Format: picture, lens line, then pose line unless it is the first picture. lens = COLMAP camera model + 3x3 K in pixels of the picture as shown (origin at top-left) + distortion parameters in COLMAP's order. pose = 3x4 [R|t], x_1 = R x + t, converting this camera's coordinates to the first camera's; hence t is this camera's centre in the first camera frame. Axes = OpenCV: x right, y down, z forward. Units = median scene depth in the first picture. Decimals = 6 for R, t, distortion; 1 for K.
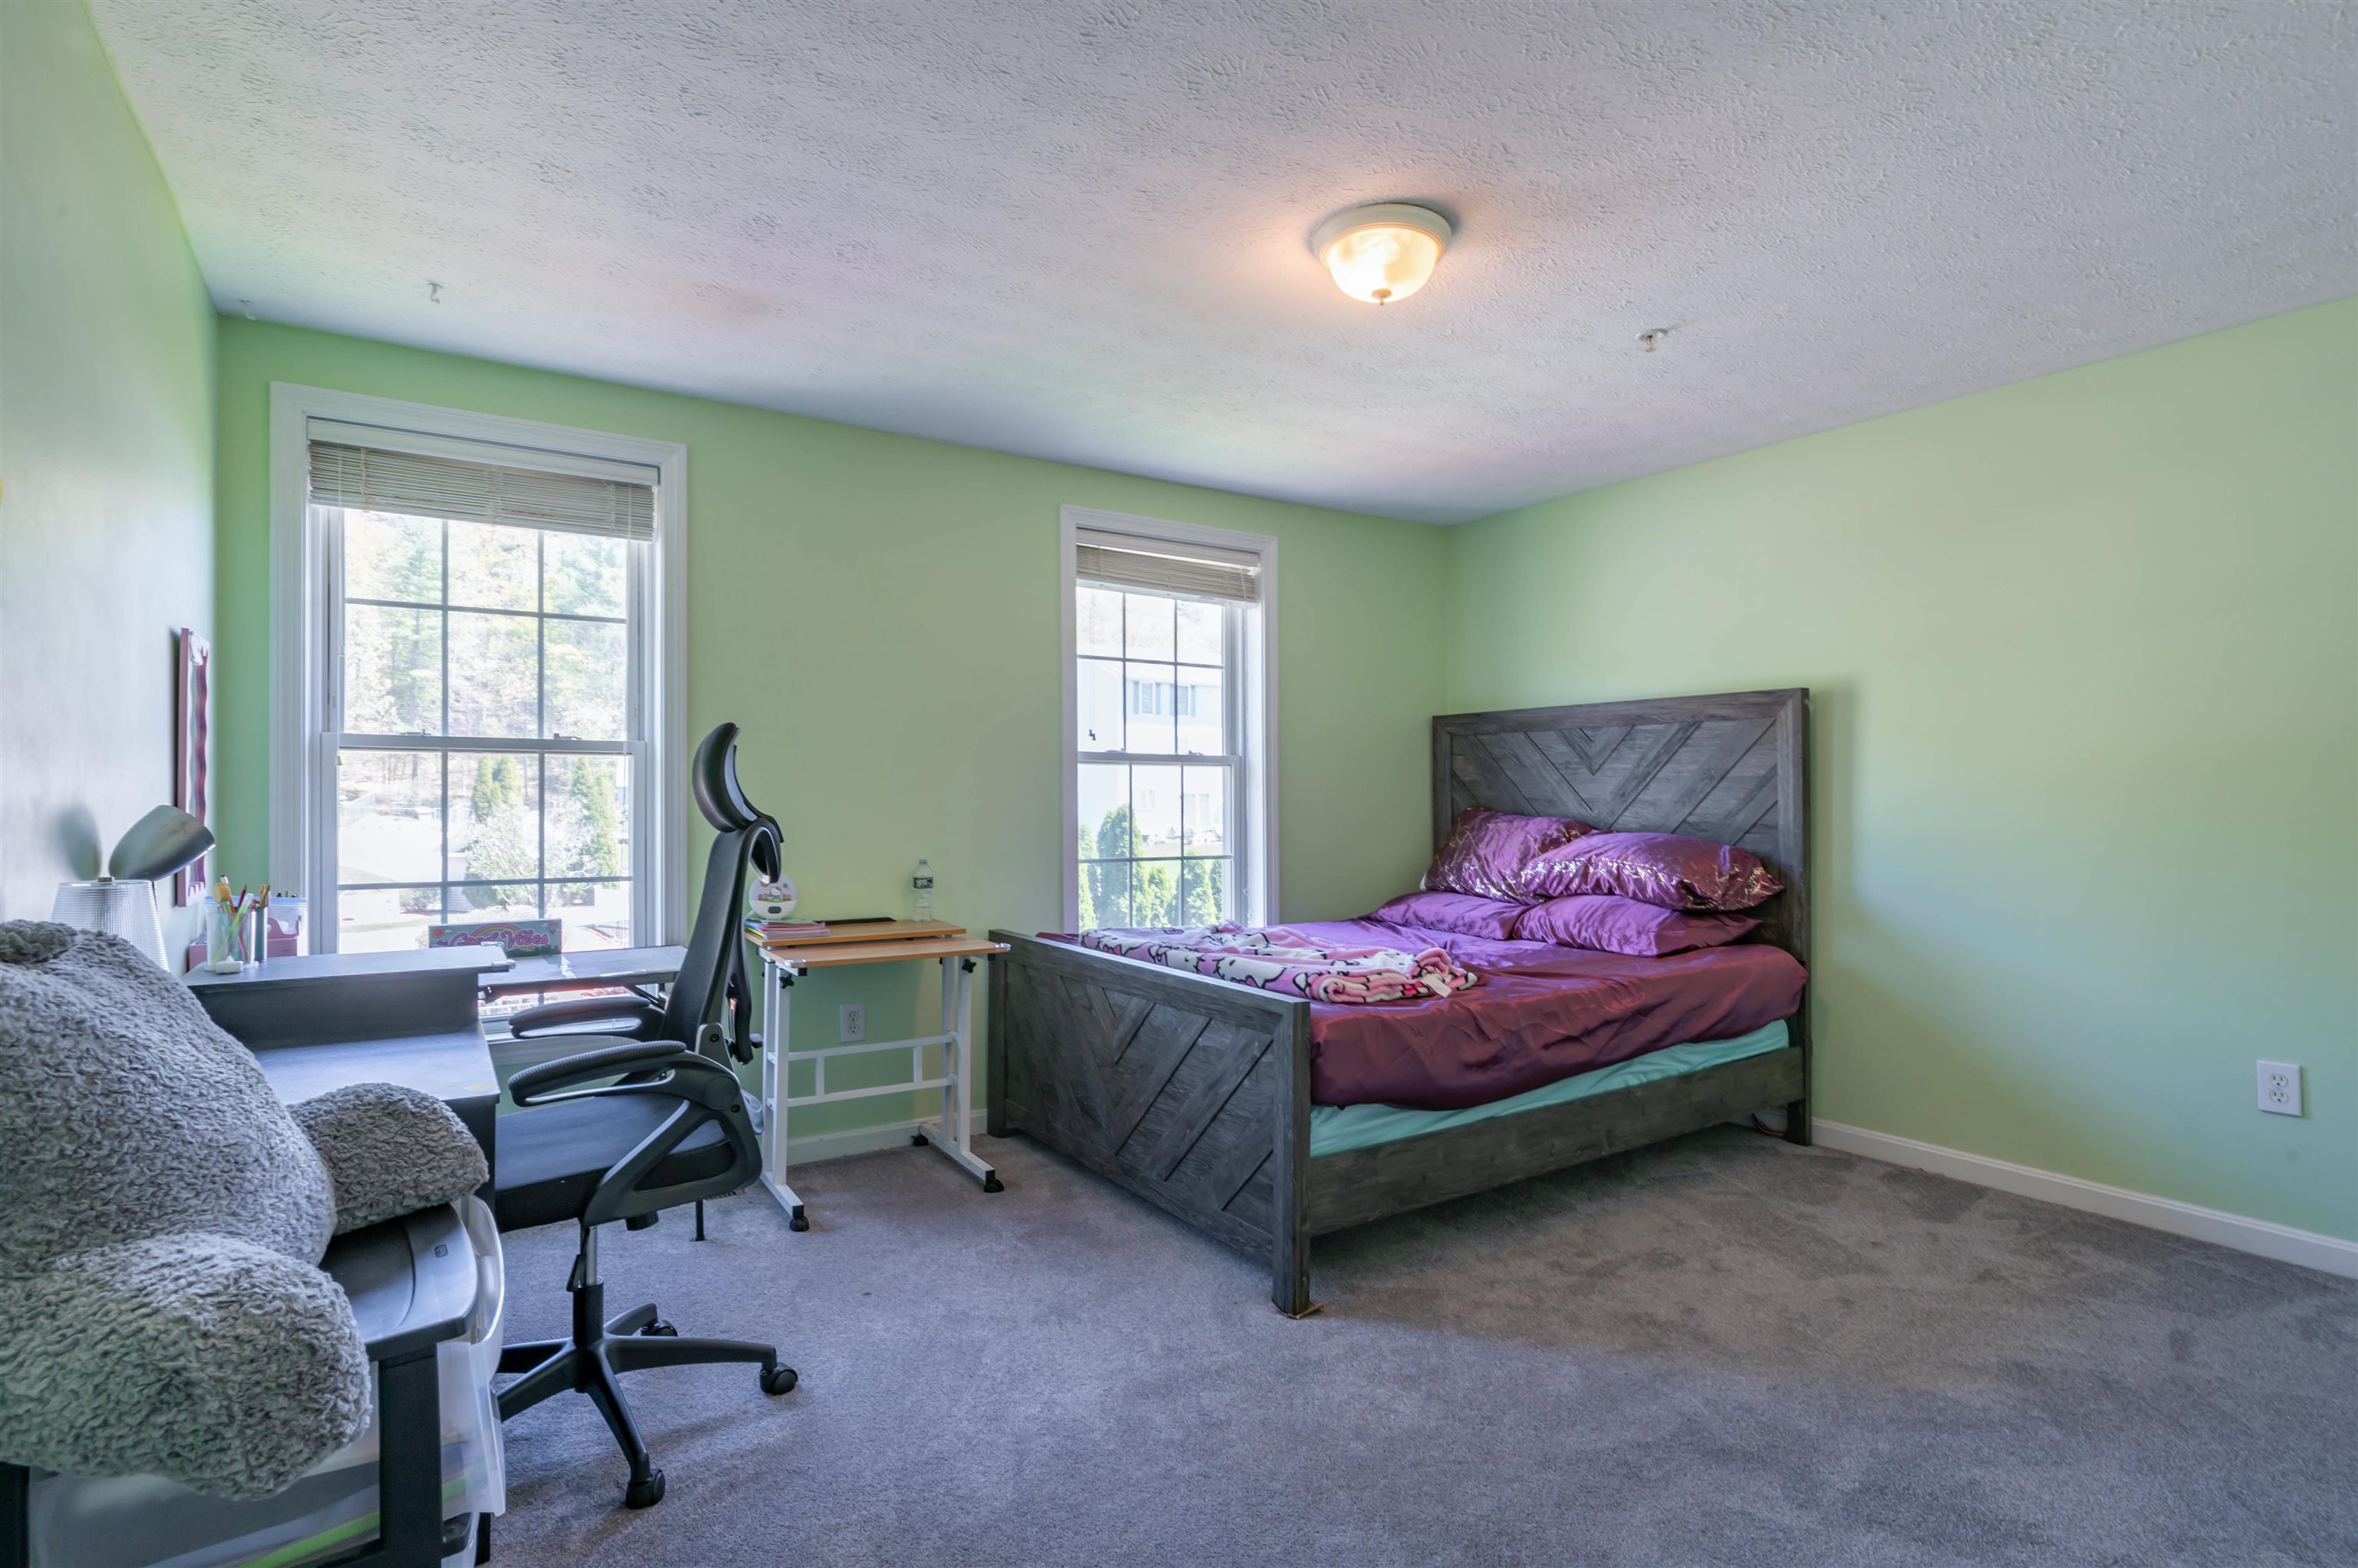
lens RADIAL K [[1169.3, 0, 1185.3], [0, 1169.3, 782.8], [0, 0, 1]] dist [-0.005159, 0.004666]
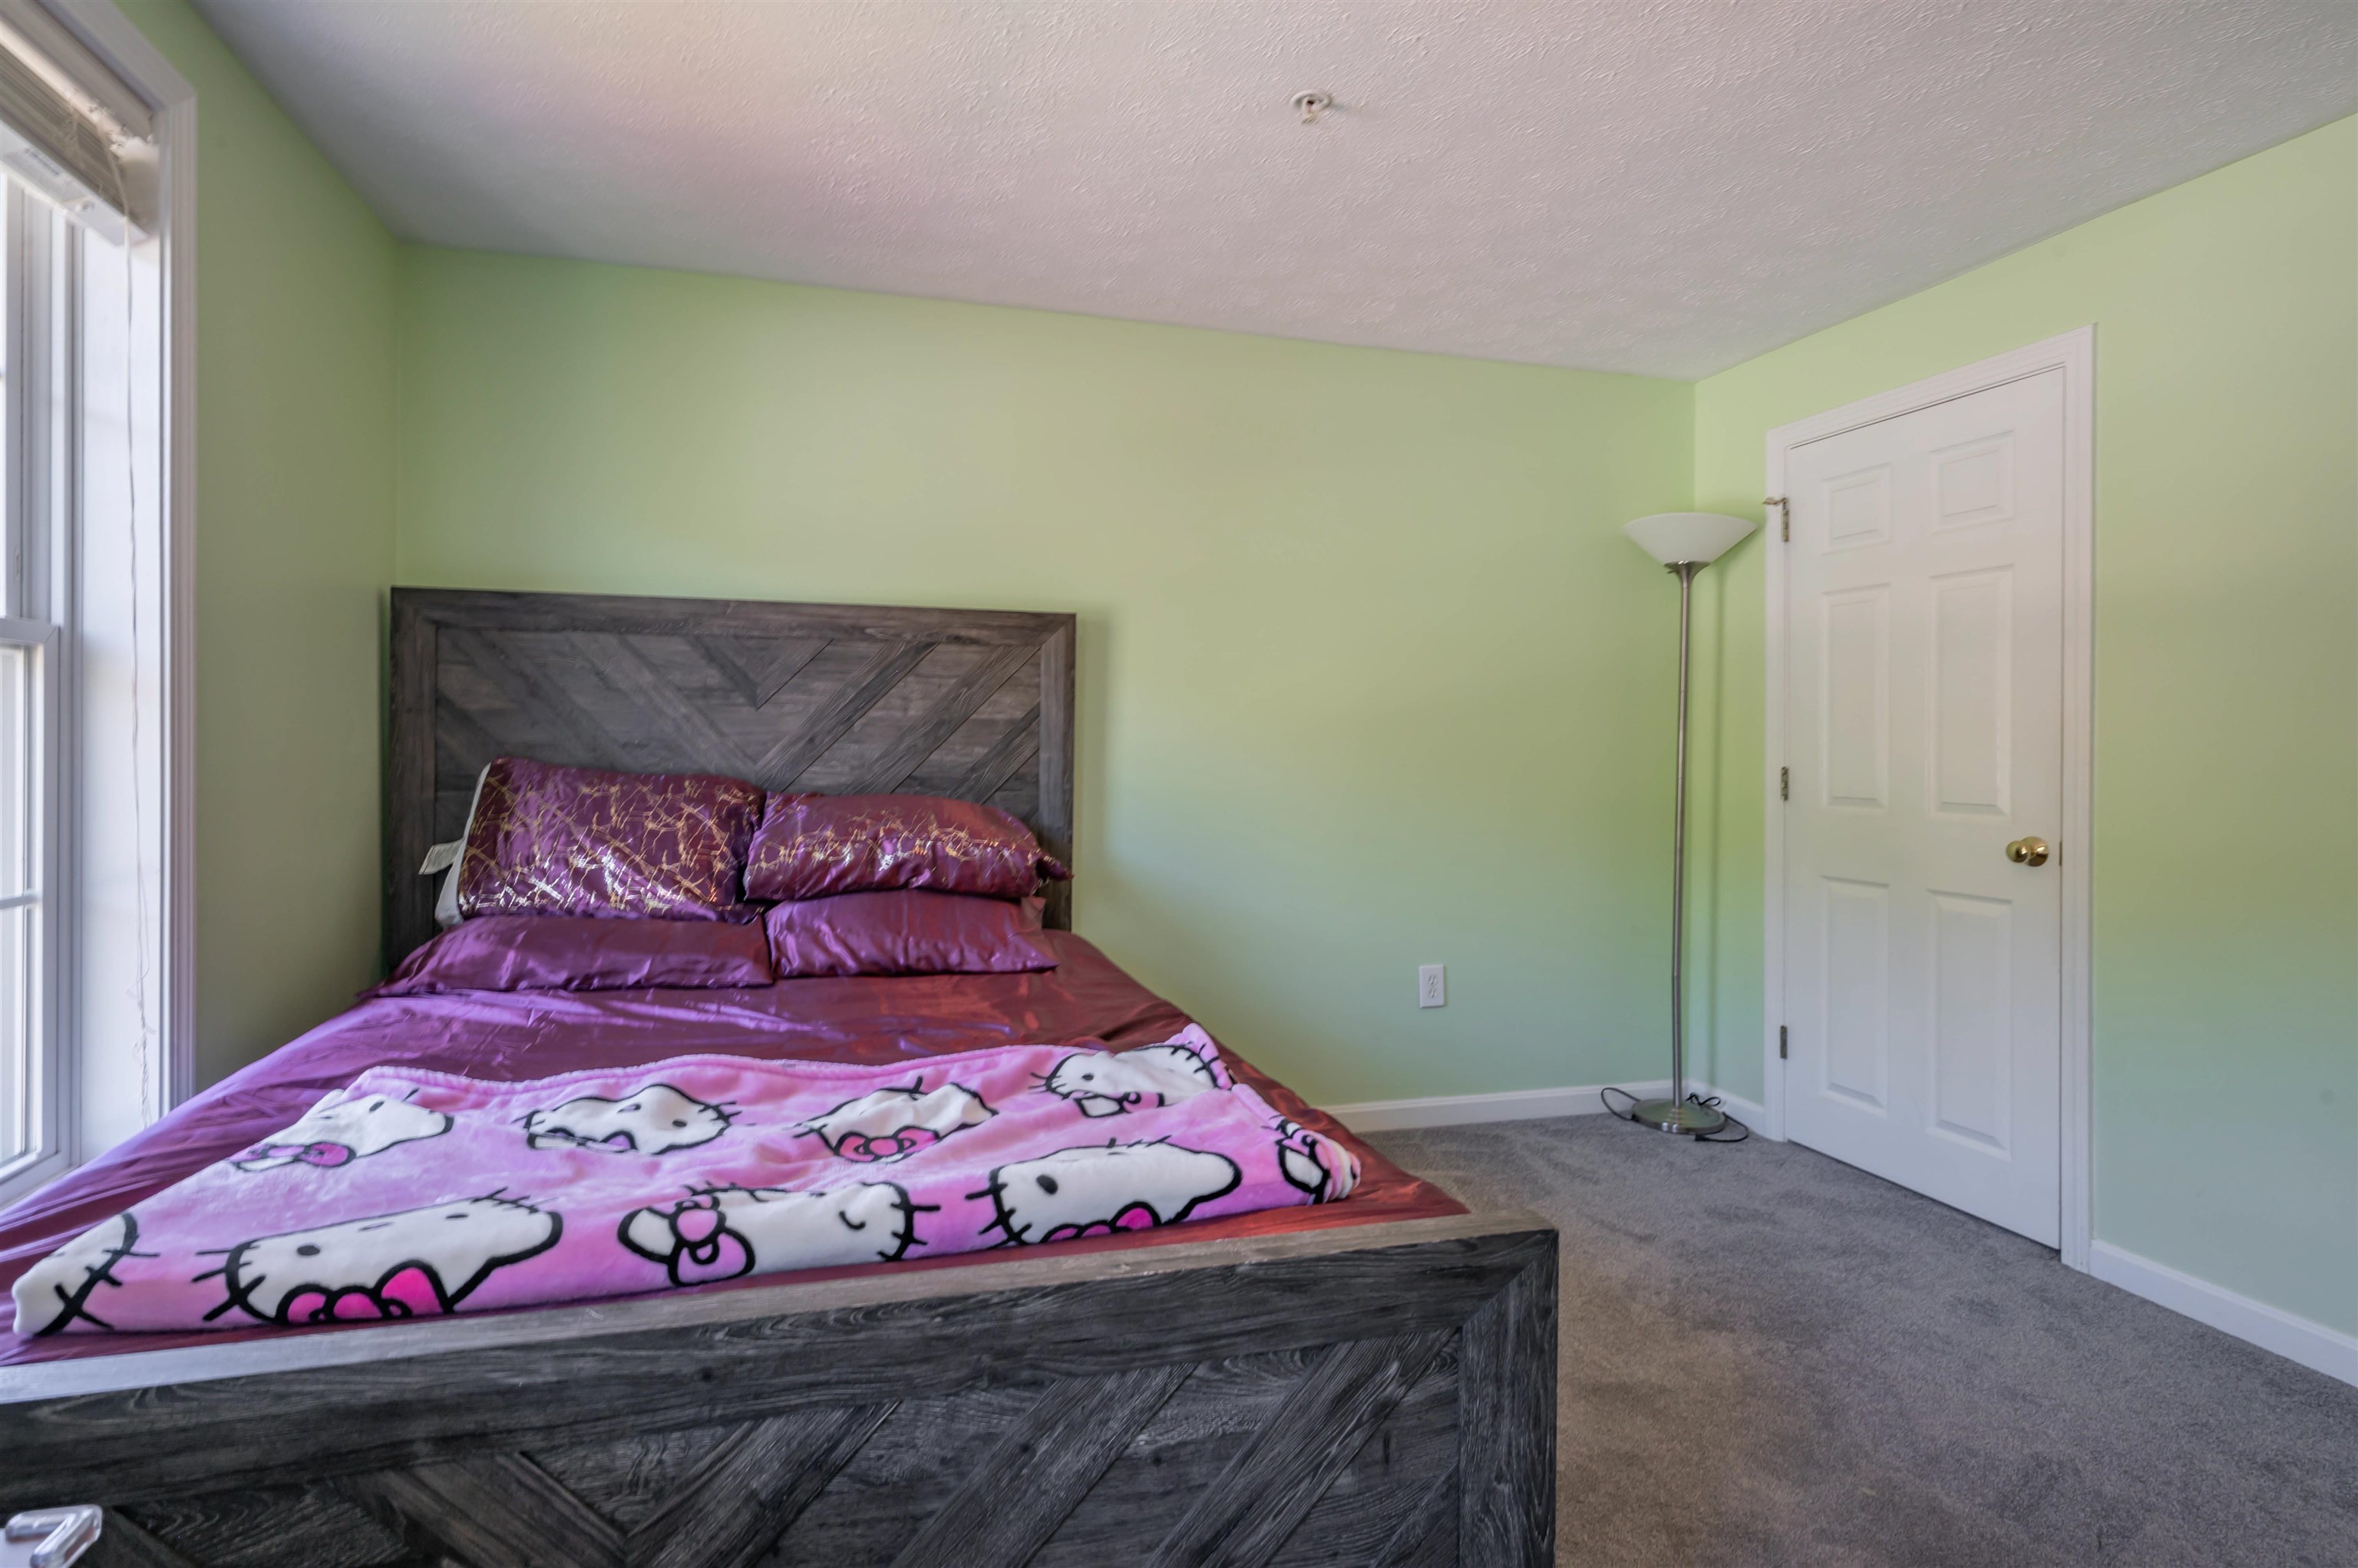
lens RADIAL K [[1169.3, 0, 1175.1], [0, 1169.3, 745.2], [0, 0, 1]] dist [-0.005159, 0.004666]
pose [[0.315722, 0.004004, 0.948843, -0.218531], [-0.020922, 0.999777, 0.002743, 0.007280], [-0.948621, -0.020717, 0.315735, 0.609717]]
